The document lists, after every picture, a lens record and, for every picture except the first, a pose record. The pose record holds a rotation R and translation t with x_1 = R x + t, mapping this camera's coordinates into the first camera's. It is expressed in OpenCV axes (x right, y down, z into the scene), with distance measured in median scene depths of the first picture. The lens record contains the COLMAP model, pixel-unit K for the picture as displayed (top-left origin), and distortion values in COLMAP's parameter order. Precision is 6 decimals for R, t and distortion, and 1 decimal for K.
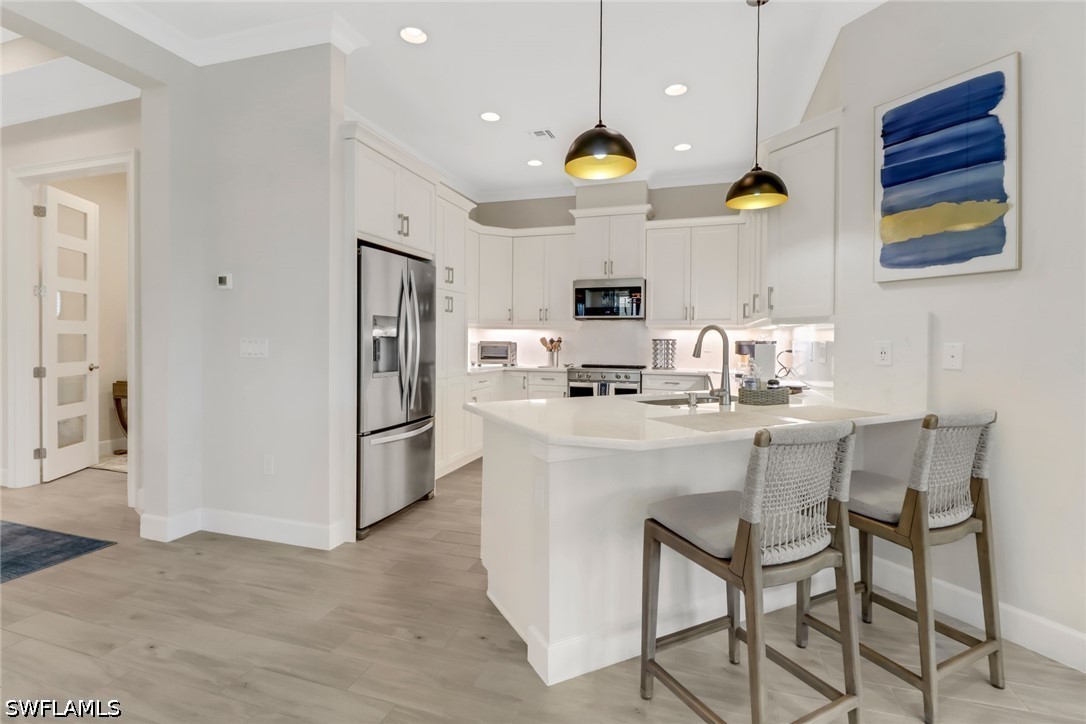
lens RADIAL K [[511.5, 0, 540.7], [0, 511.5, 345.0], [0, 0, 1]] dist [0.016560, -0.012626]
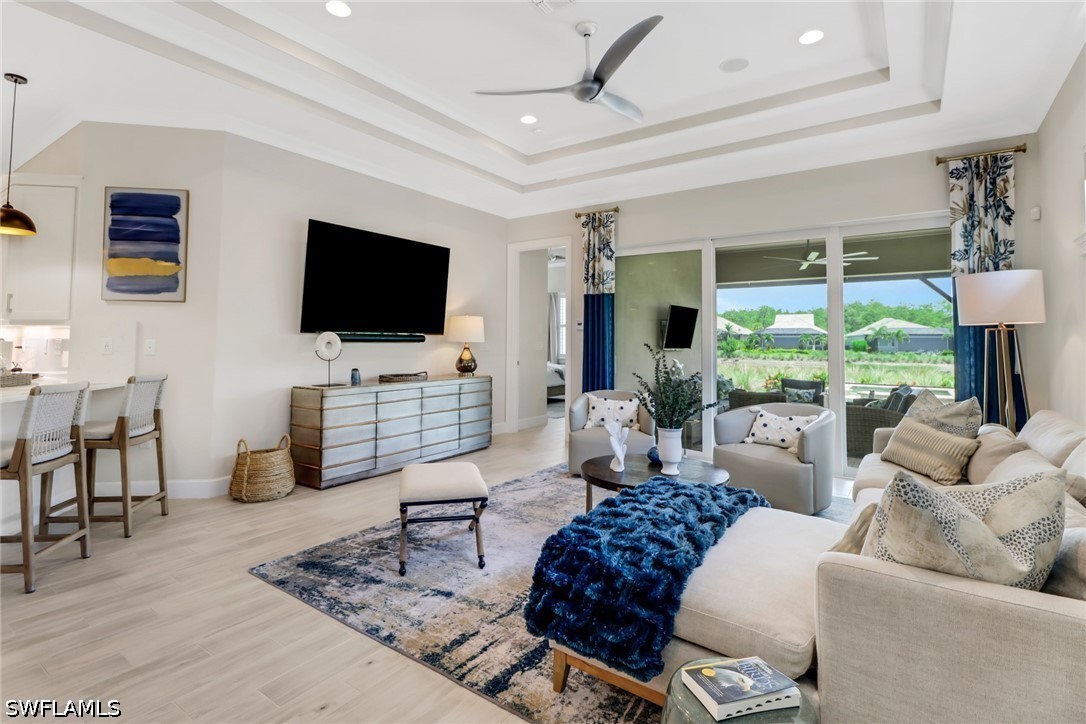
lens RADIAL K [[524.4, 0, 541.0], [0, 524.4, 316.9], [0, 0, 1]] dist [0.021422, -0.014405]
pose [[0.293723, 0.041282, 0.954999, -0.551073], [0.005393, 0.998980, -0.044841, 0.006596], [-0.955875, 0.018321, 0.293201, -0.836061]]
